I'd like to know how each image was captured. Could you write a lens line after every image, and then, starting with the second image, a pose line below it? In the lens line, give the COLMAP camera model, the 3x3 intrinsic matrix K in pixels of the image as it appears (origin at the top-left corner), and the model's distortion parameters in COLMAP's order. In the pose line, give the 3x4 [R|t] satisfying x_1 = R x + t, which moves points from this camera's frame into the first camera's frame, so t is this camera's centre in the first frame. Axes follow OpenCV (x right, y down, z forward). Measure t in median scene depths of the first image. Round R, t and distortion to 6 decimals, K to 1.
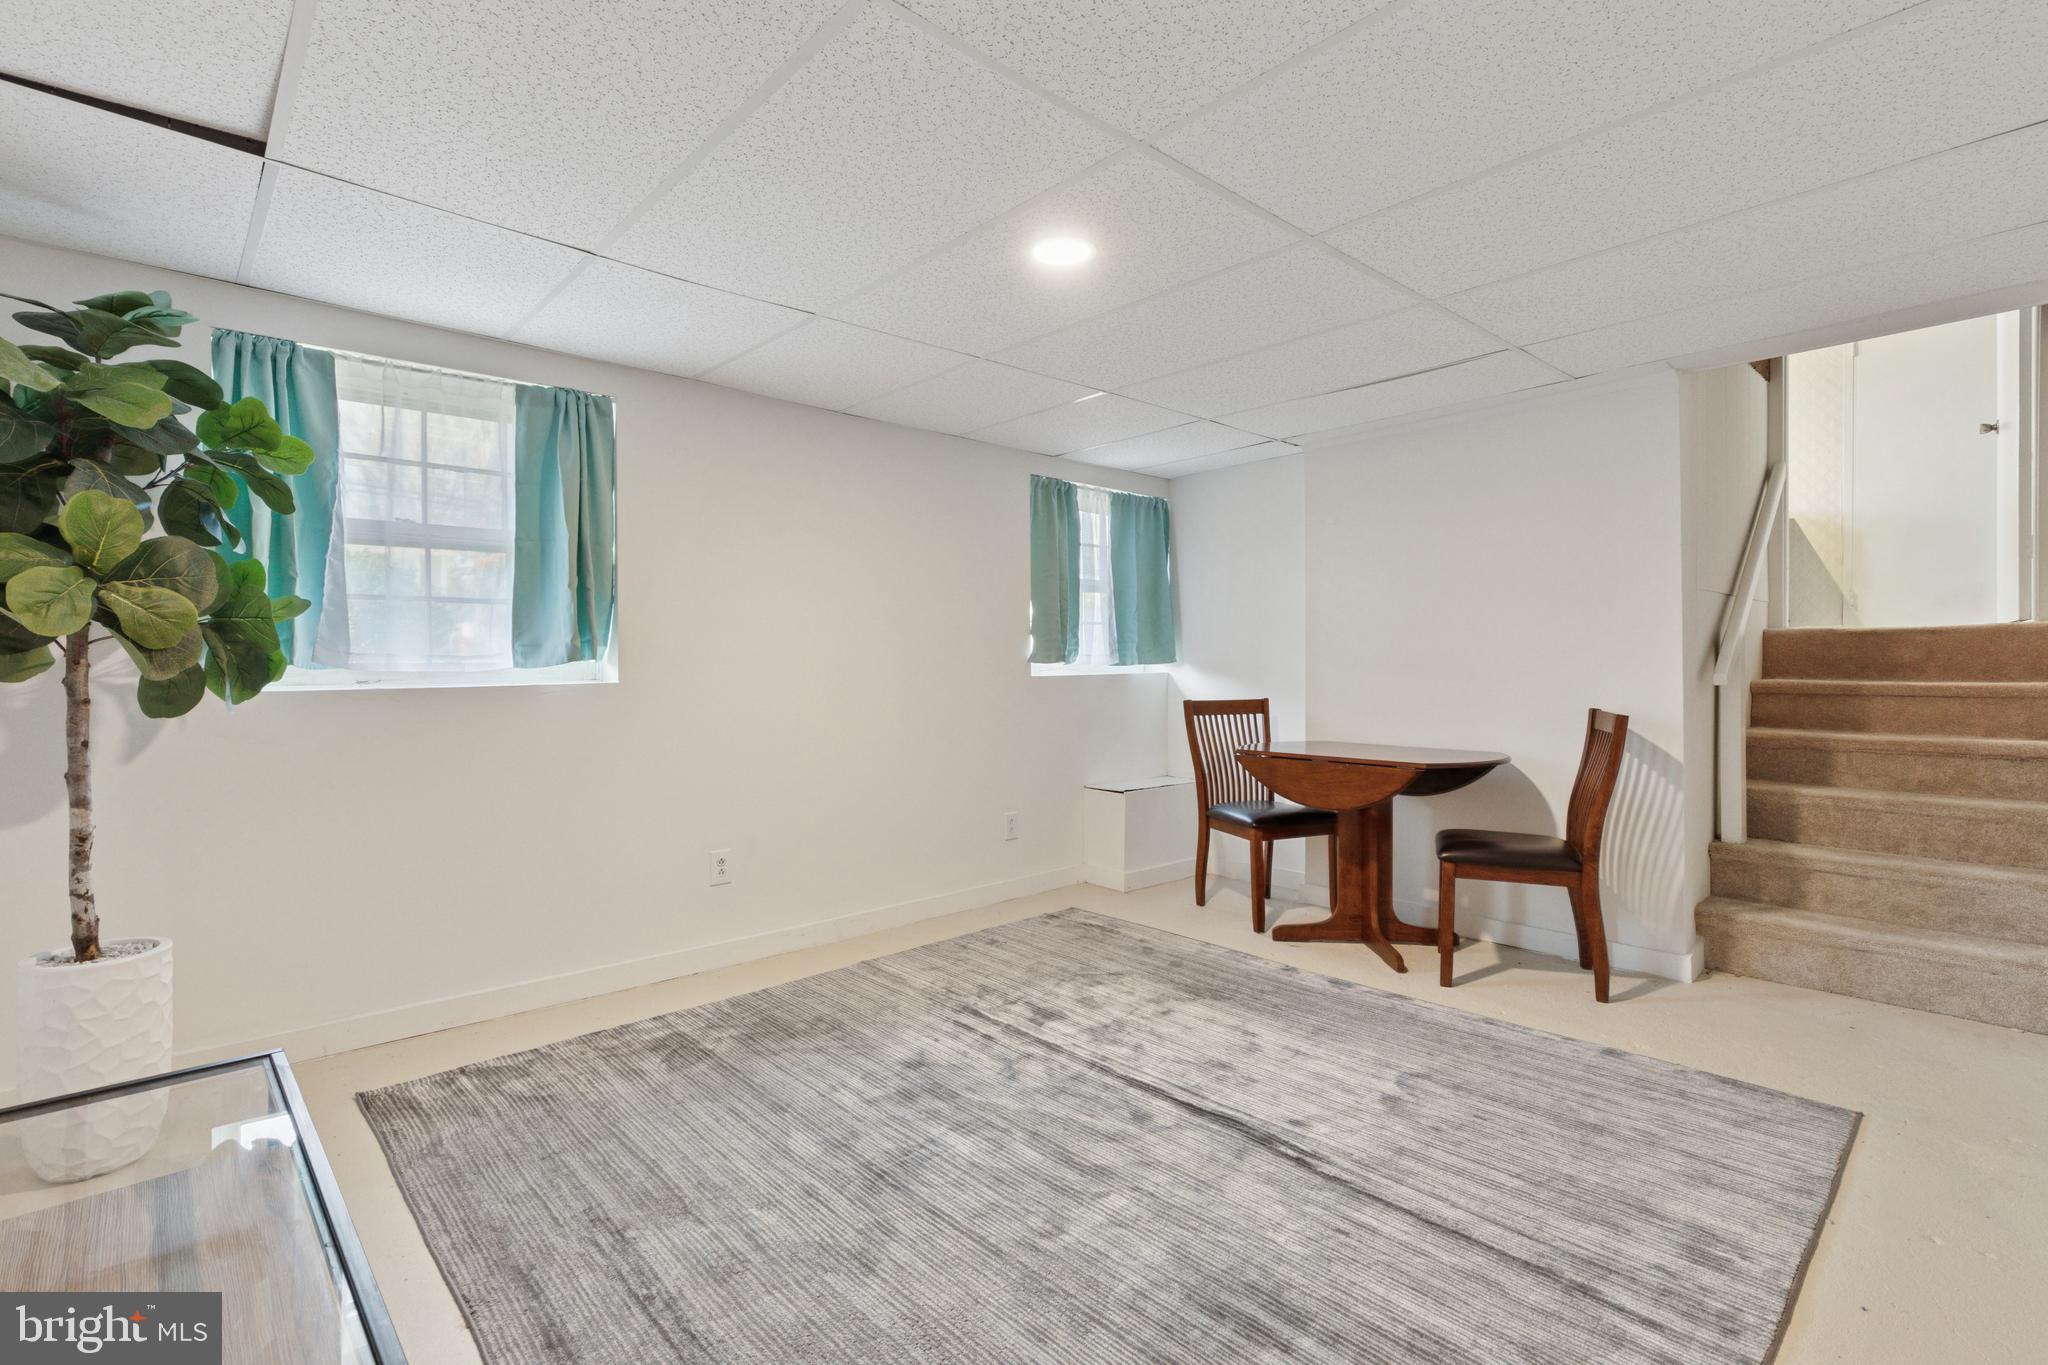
lens RADIAL K [[939.1, 0, 1023.1], [0, 939.1, 676.1], [0, 0, 1]] dist [-0.000133, 0.000188]
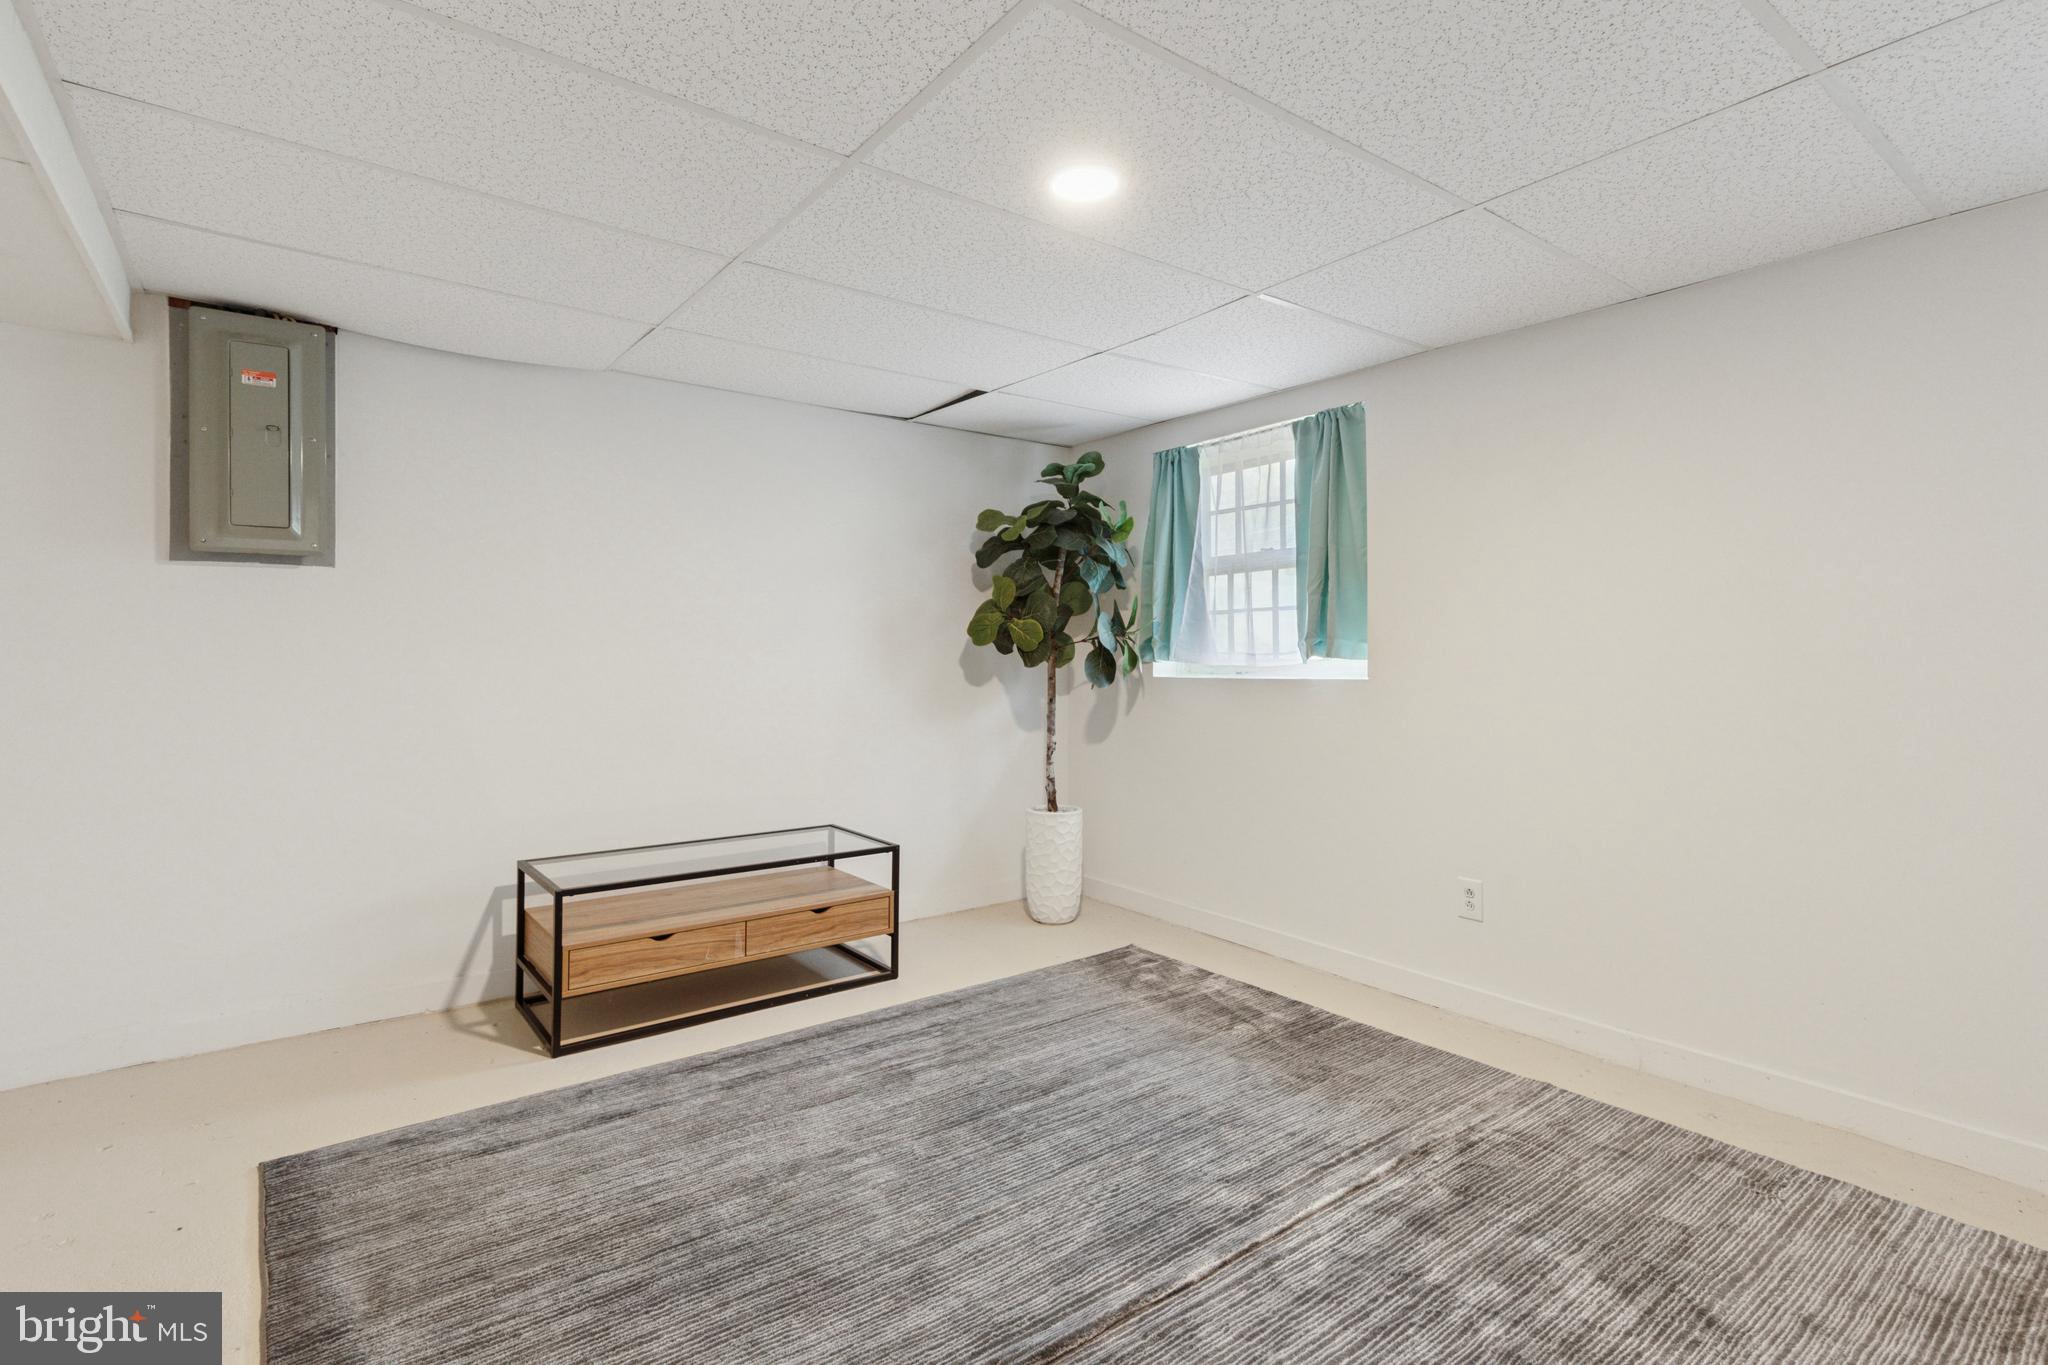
lens RADIAL K [[977.7, 0, 1019.0], [0, 977.7, 659.2], [0, 0, 1]] dist [0.000365, 0.000109]
pose [[-0.092756, 0.011886, -0.995618, 0.768809], [-0.013442, 0.999823, 0.013189, -0.029227], [0.995598, 0.014607, -0.092580, 0.843700]]
